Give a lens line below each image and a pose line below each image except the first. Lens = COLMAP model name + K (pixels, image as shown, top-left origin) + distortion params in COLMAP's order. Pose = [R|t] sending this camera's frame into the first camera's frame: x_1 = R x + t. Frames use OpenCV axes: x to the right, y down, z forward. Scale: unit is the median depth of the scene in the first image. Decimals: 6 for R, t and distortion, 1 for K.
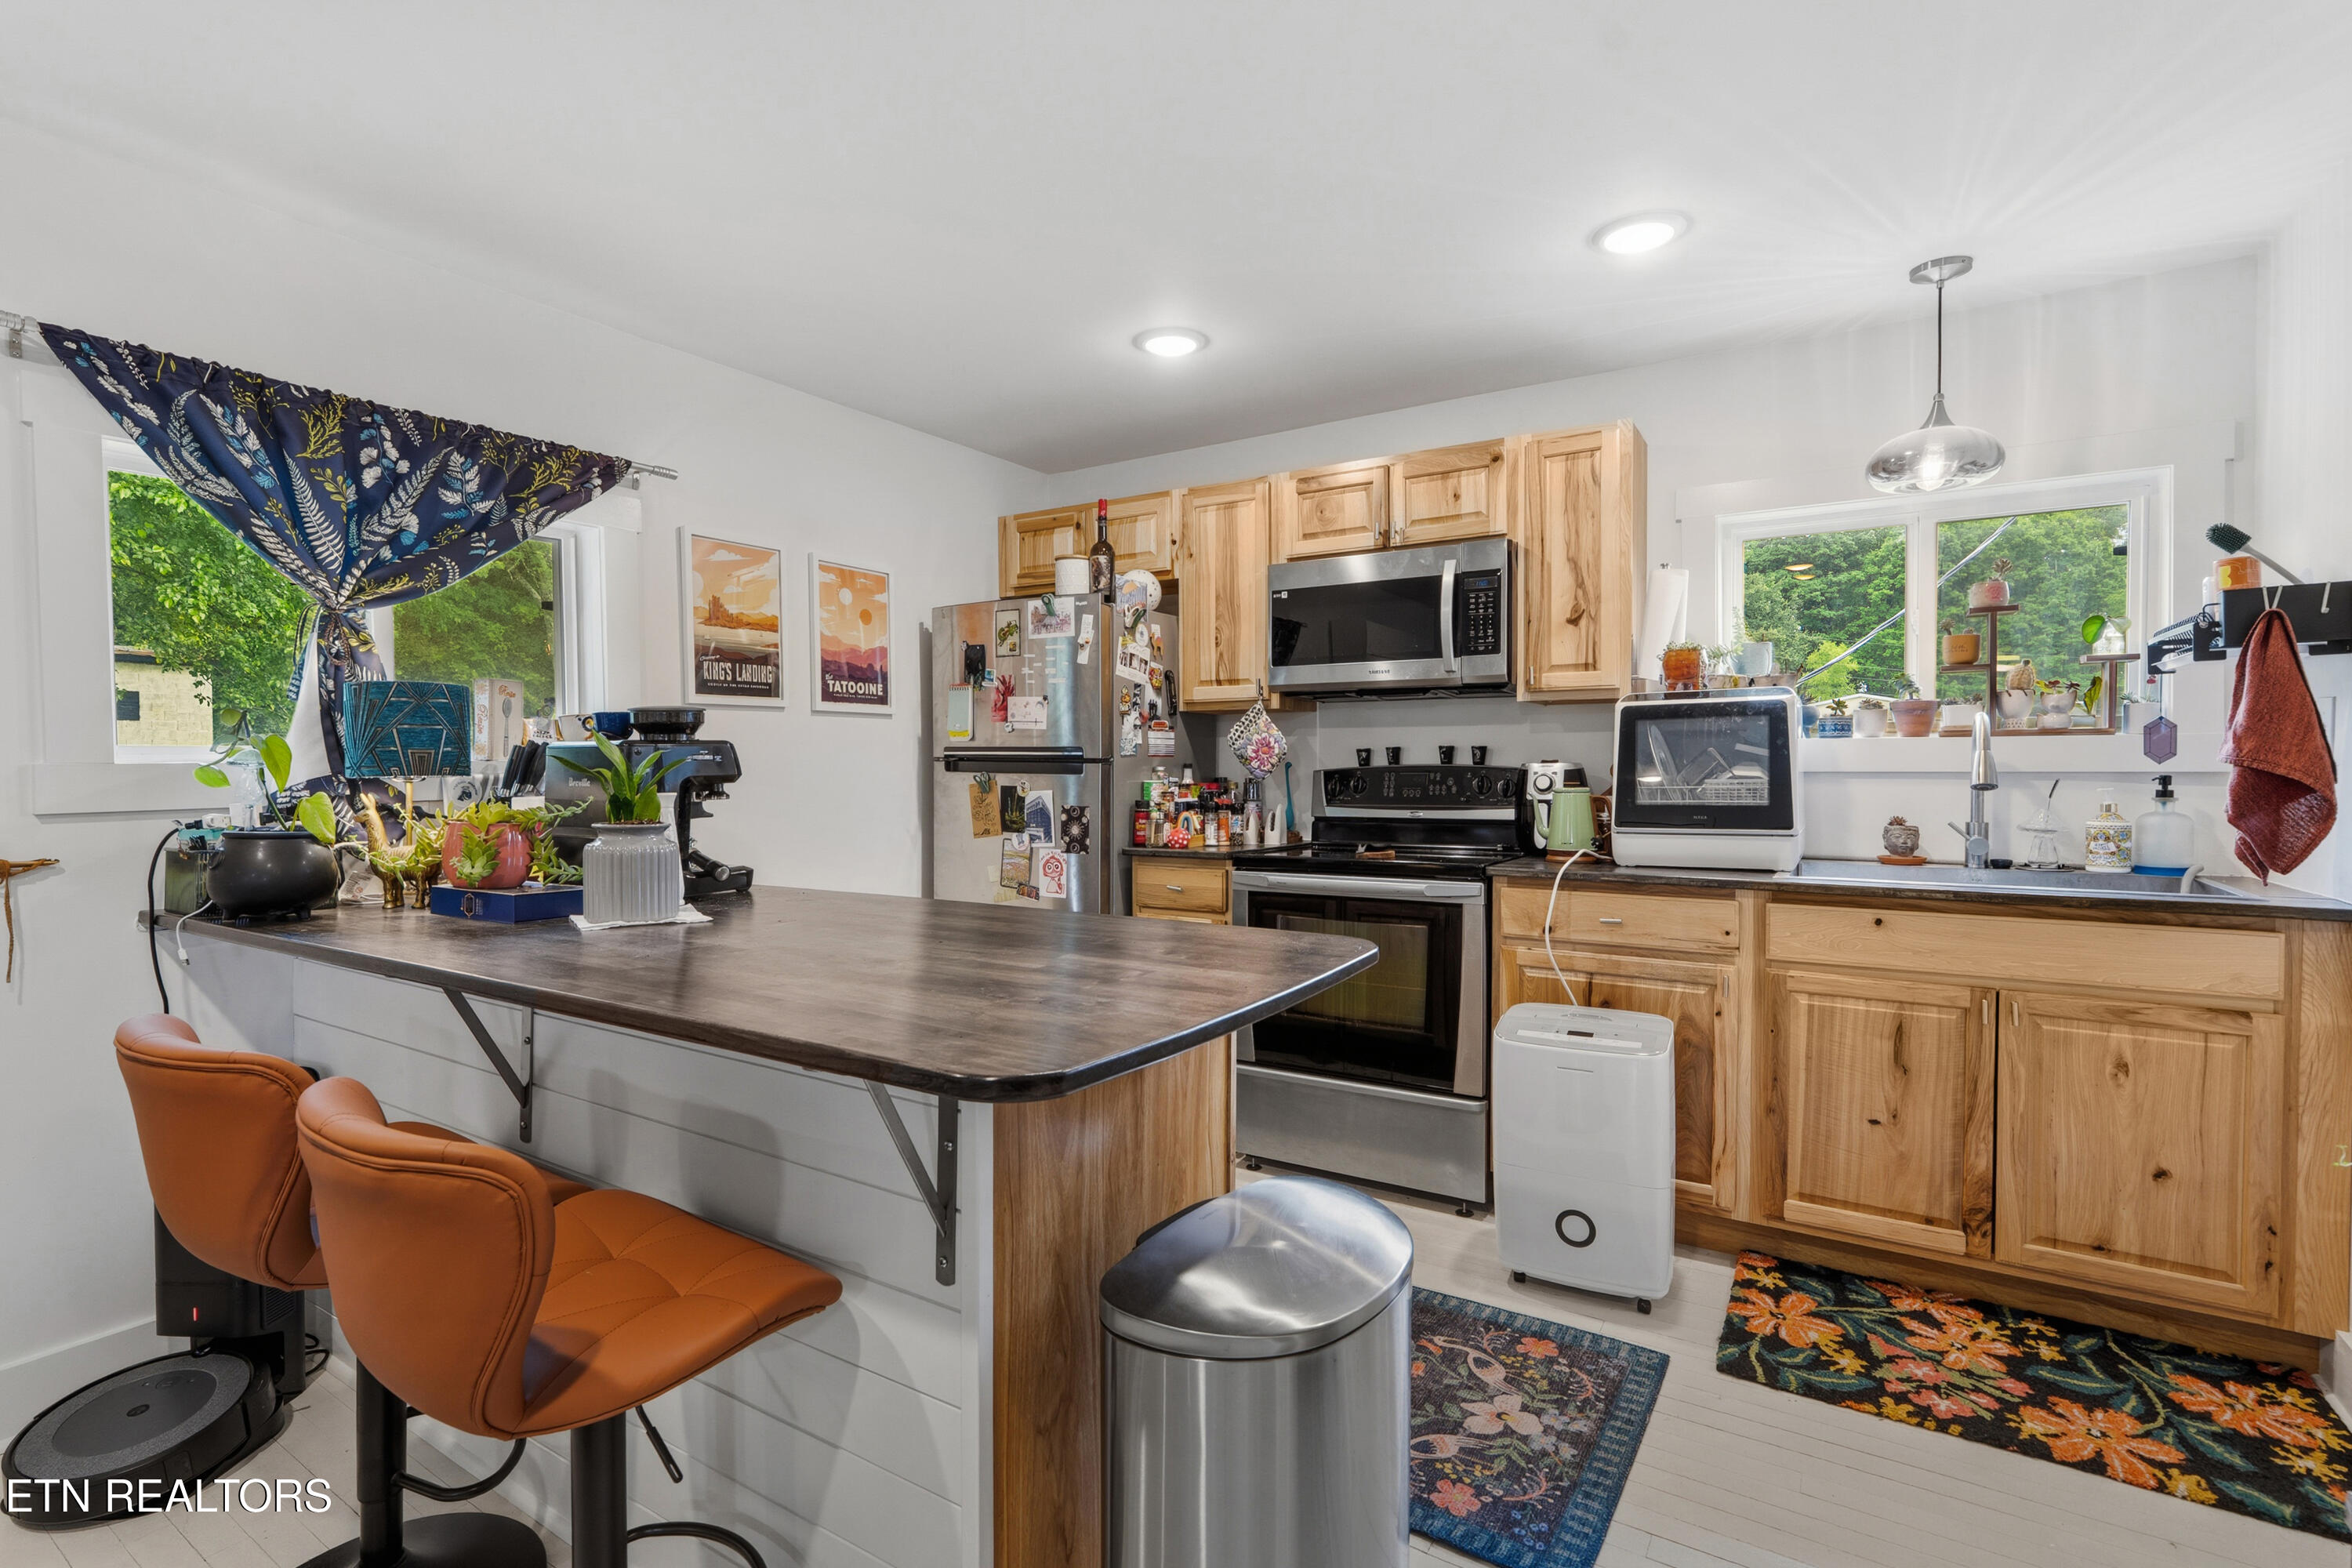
lens RADIAL K [[1067.9, 0, 1169.6], [0, 1067.9, 792.2], [0, 0, 1]] dist [0.000749, 0.000348]
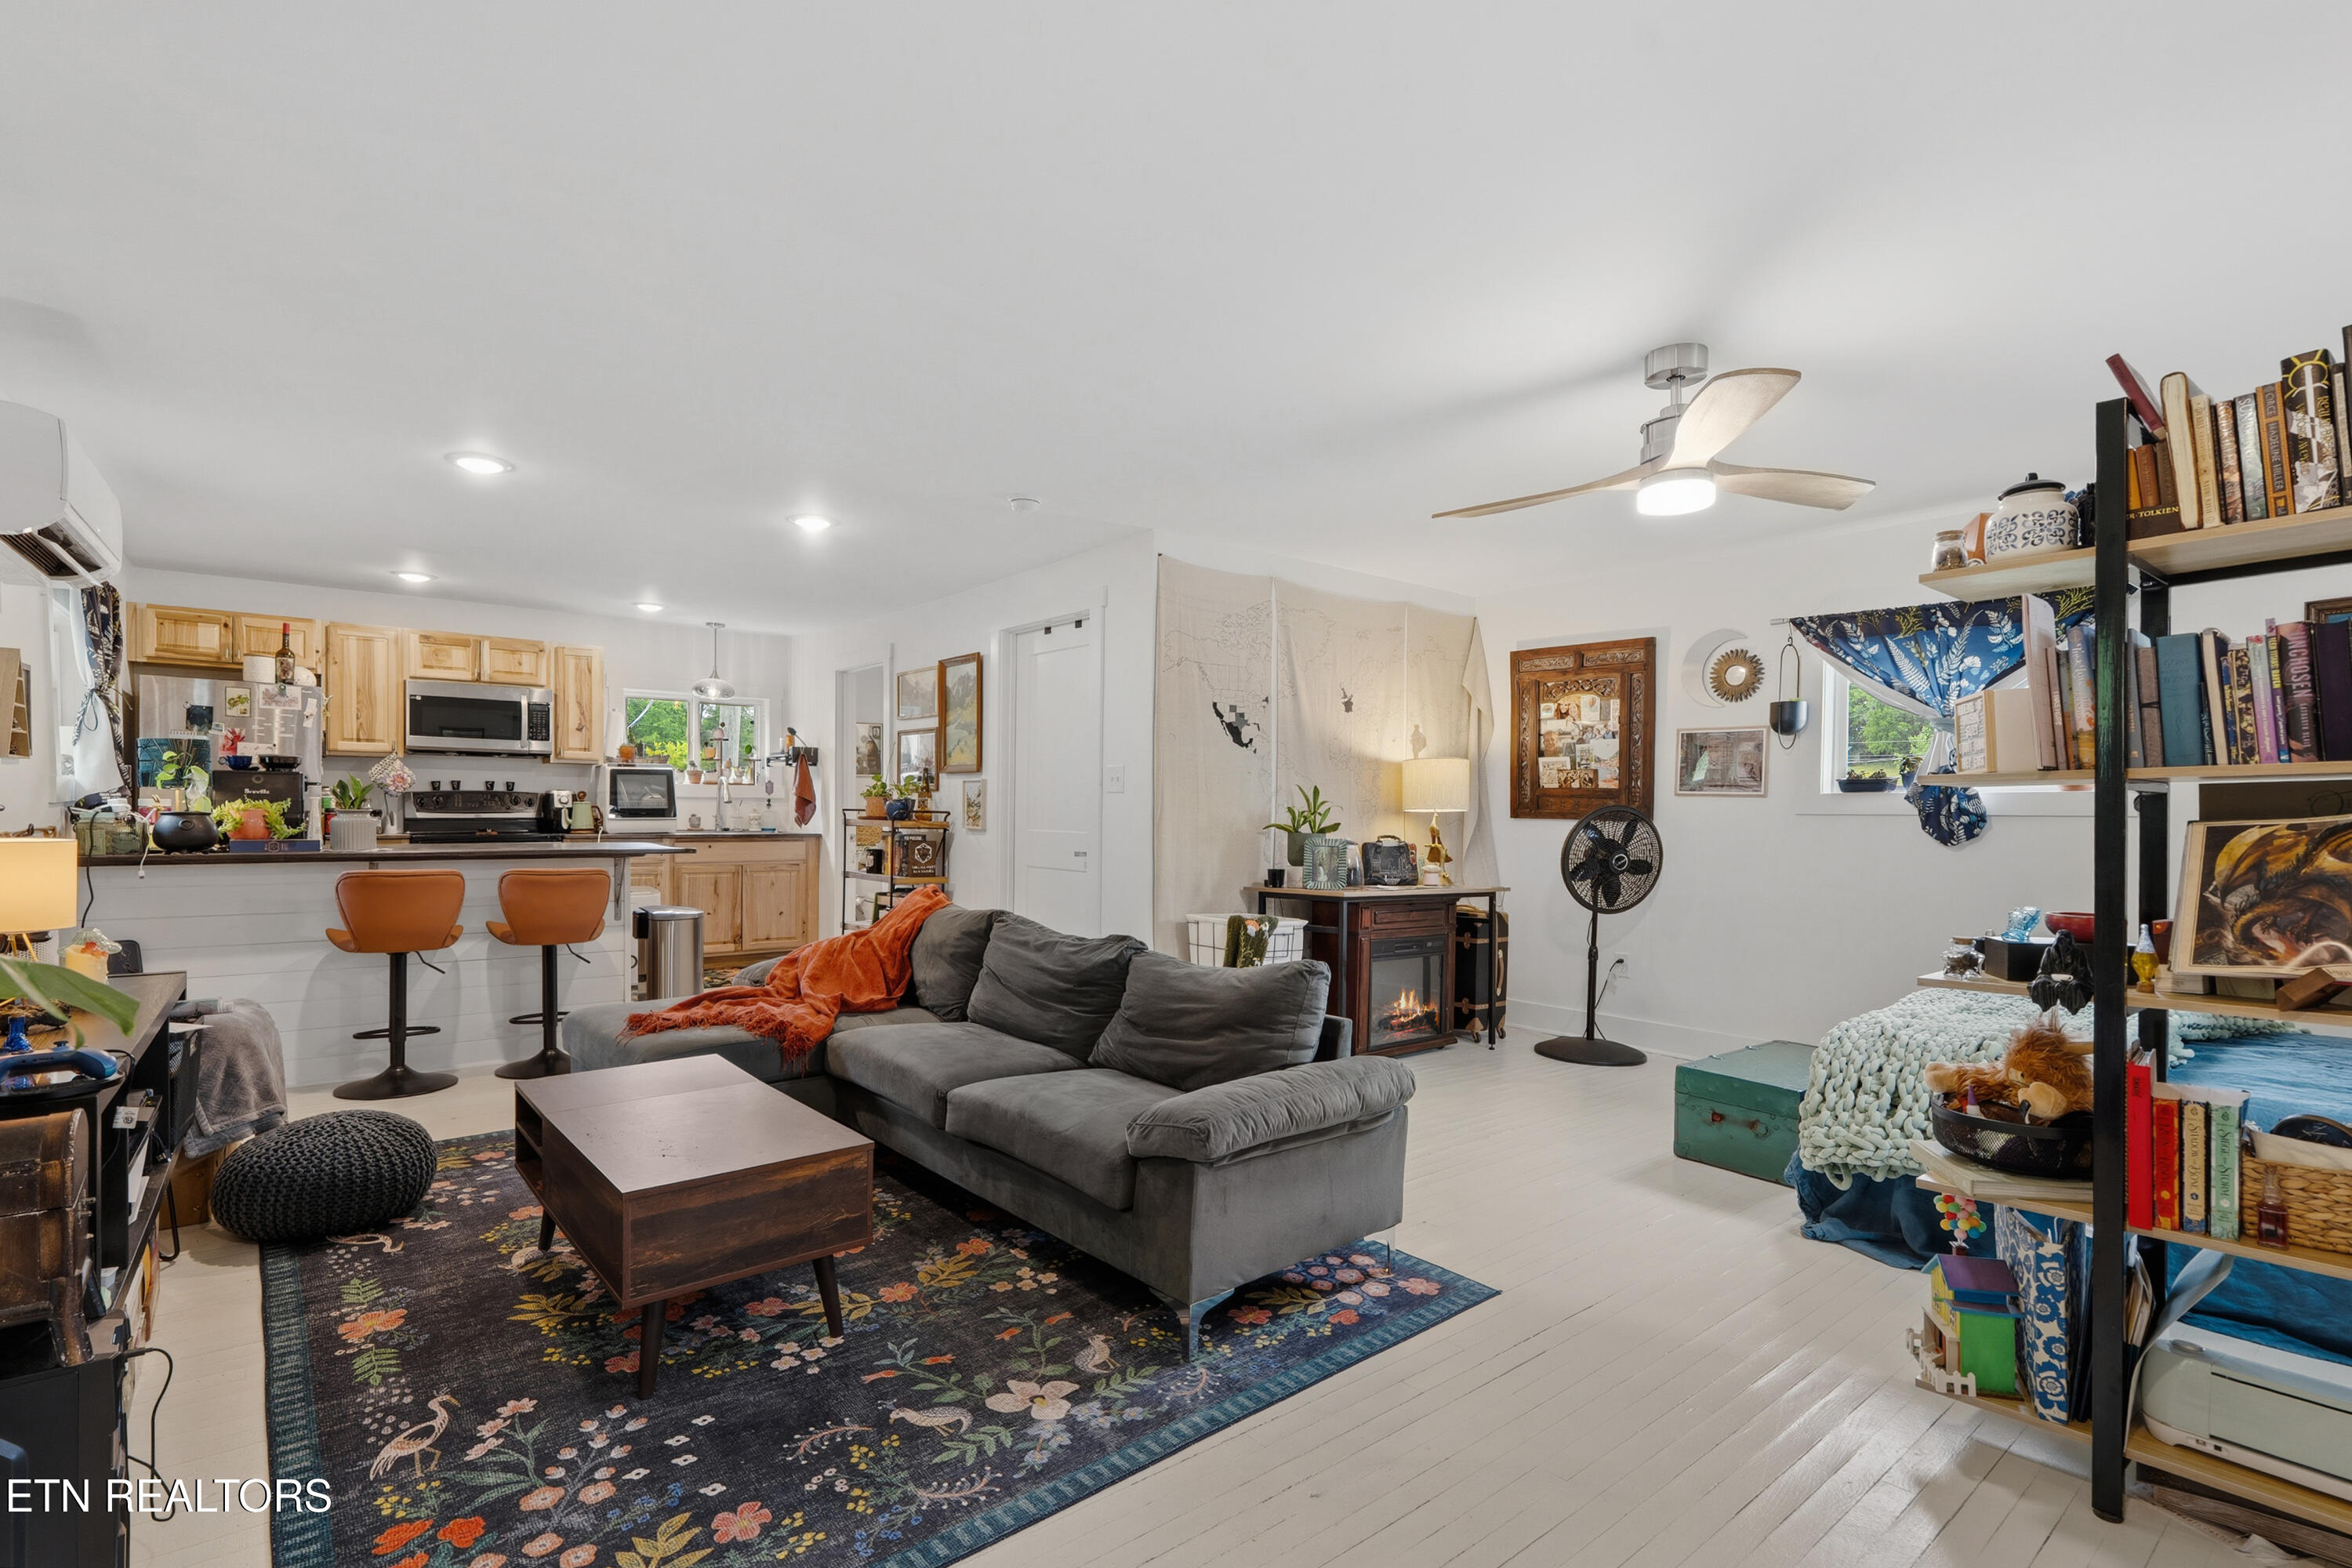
lens RADIAL K [[1087.0, 0, 1178.6], [0, 1087.0, 827.0], [0, 0, 1]] dist [0.000585, 0.000190]
pose [[0.324584, -0.010294, 0.945801, -1.232348], [0.011677, 0.999908, 0.006875, 0.042207], [-0.945785, 0.008813, 0.324674, -0.848994]]
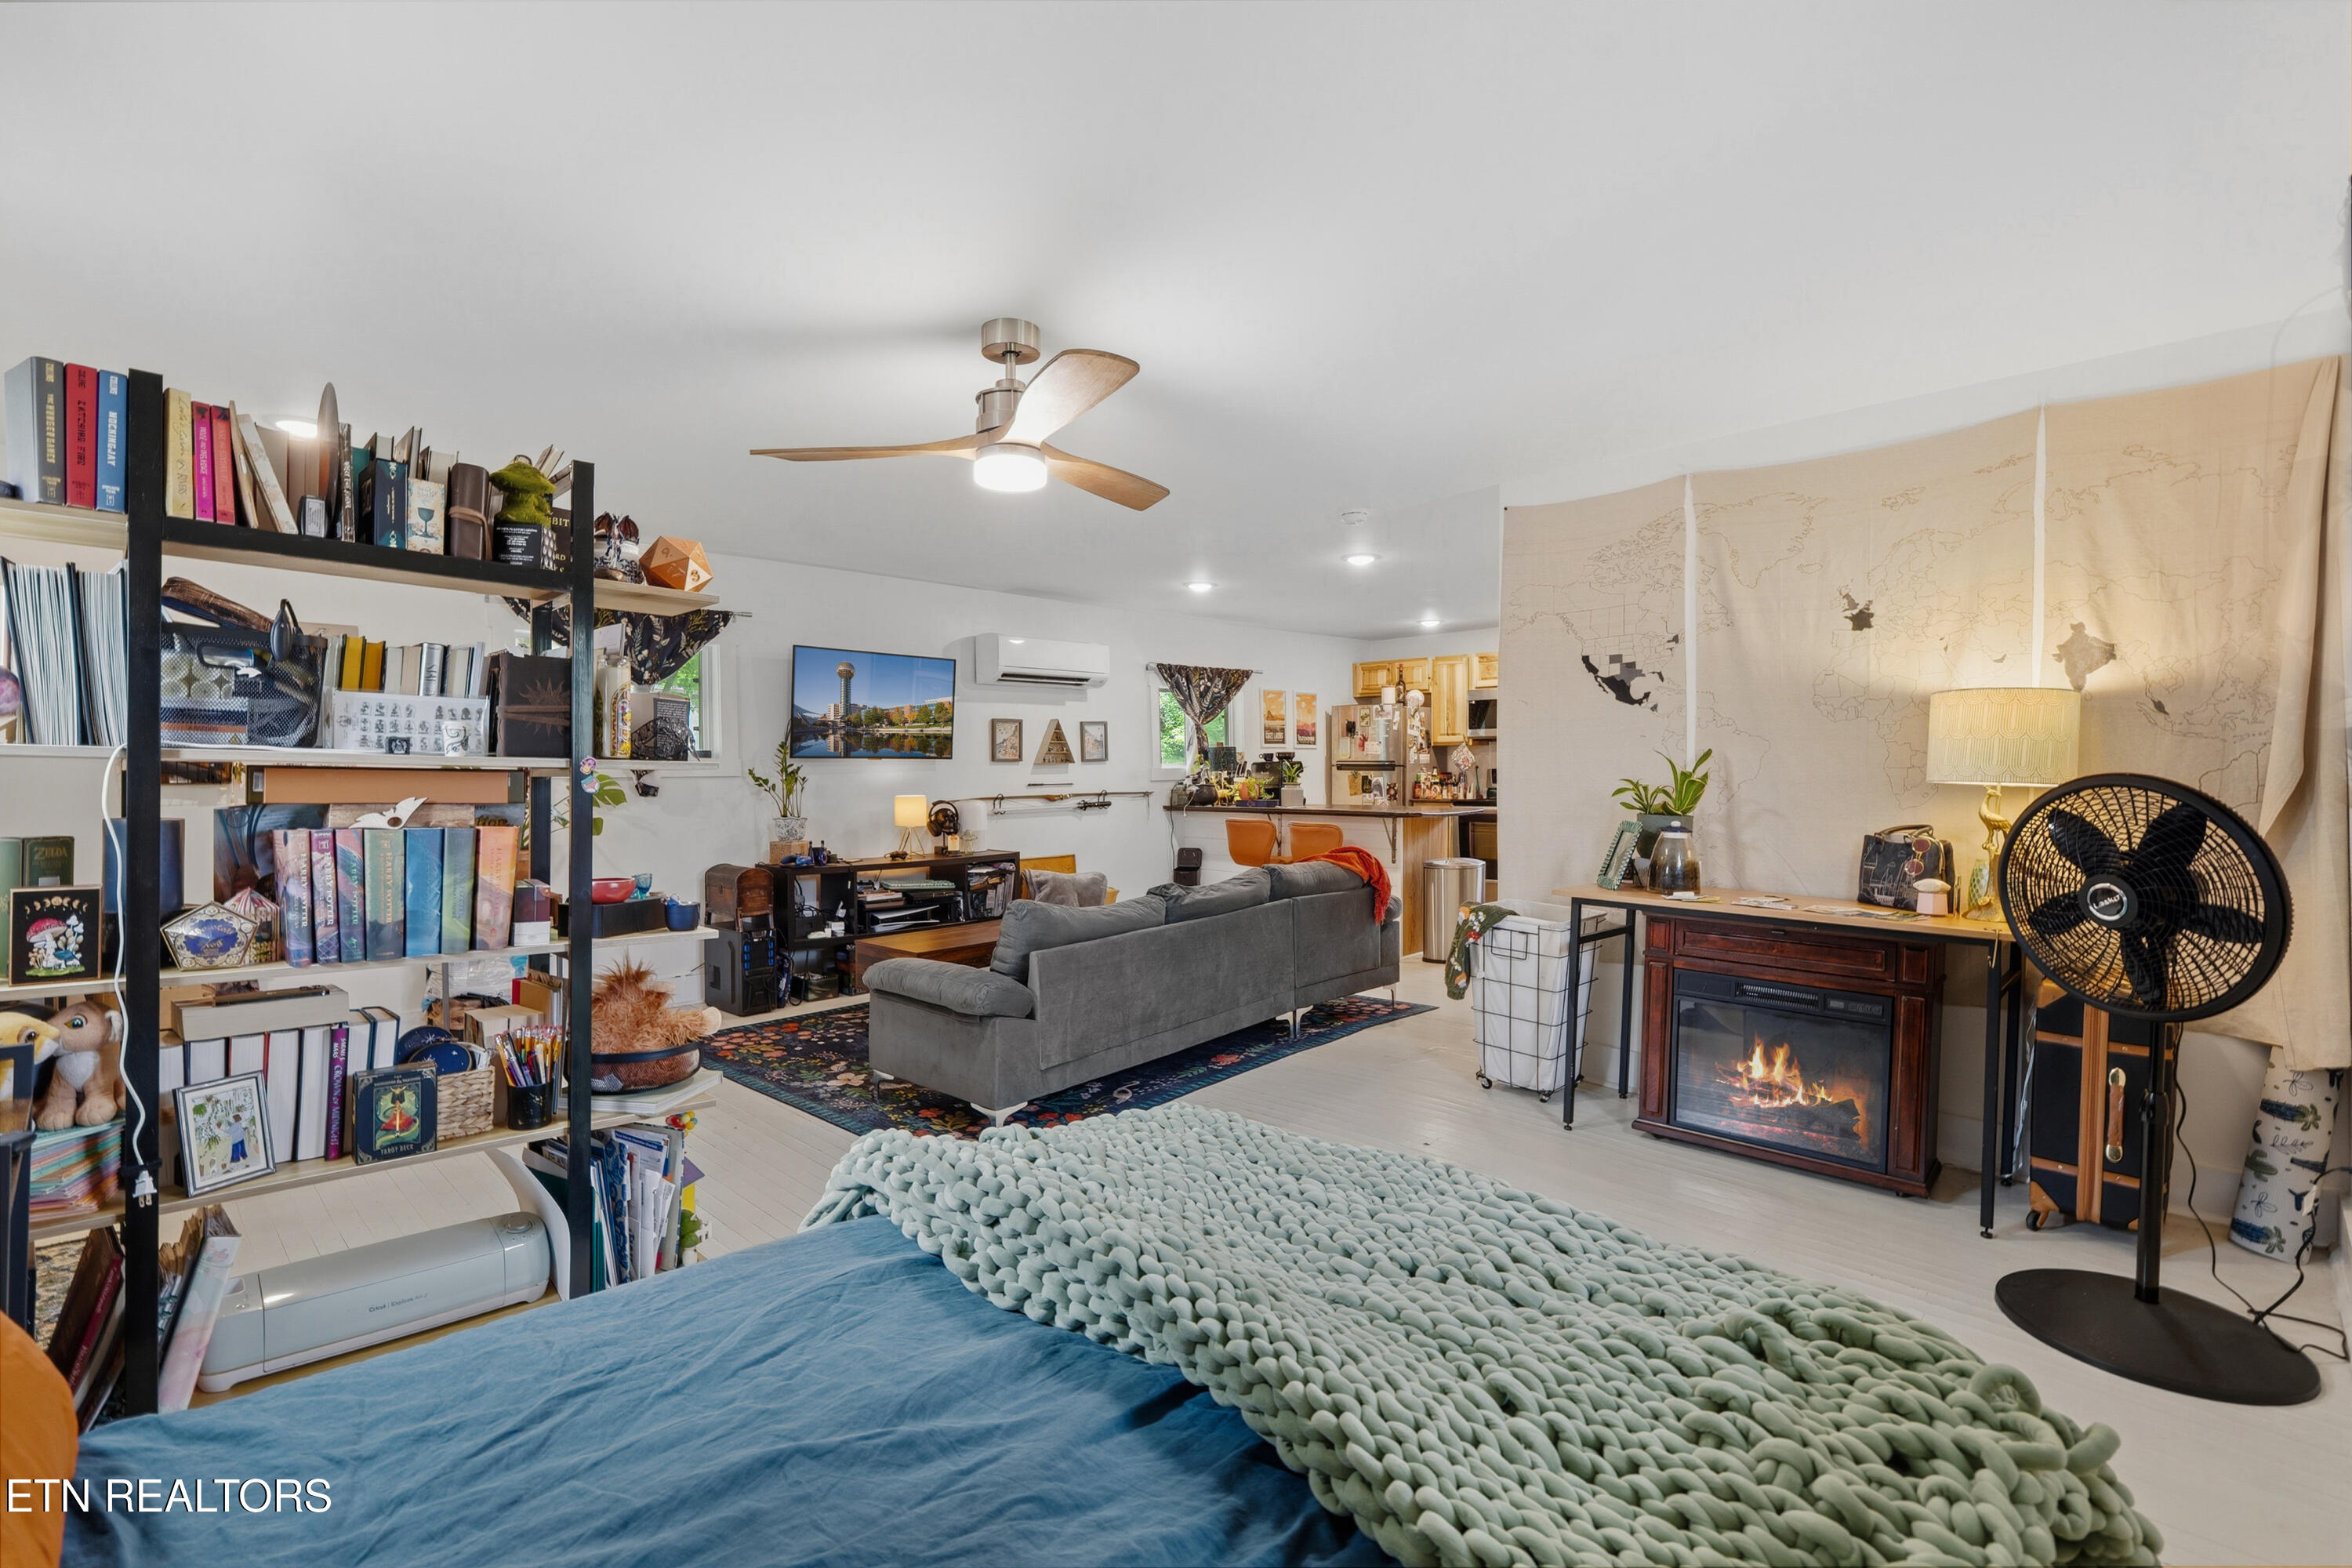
lens RADIAL K [[1067.9, 0, 1169.6], [0, 1067.9, 792.2], [0, 0, 1]] dist [0.000749, 0.000348]
pose [[0.977200, 0.001283, -0.212319, -0.063528], [-0.001966, 0.999994, -0.003006, 0.044202], [0.212314, 0.003355, 0.977196, -1.683080]]
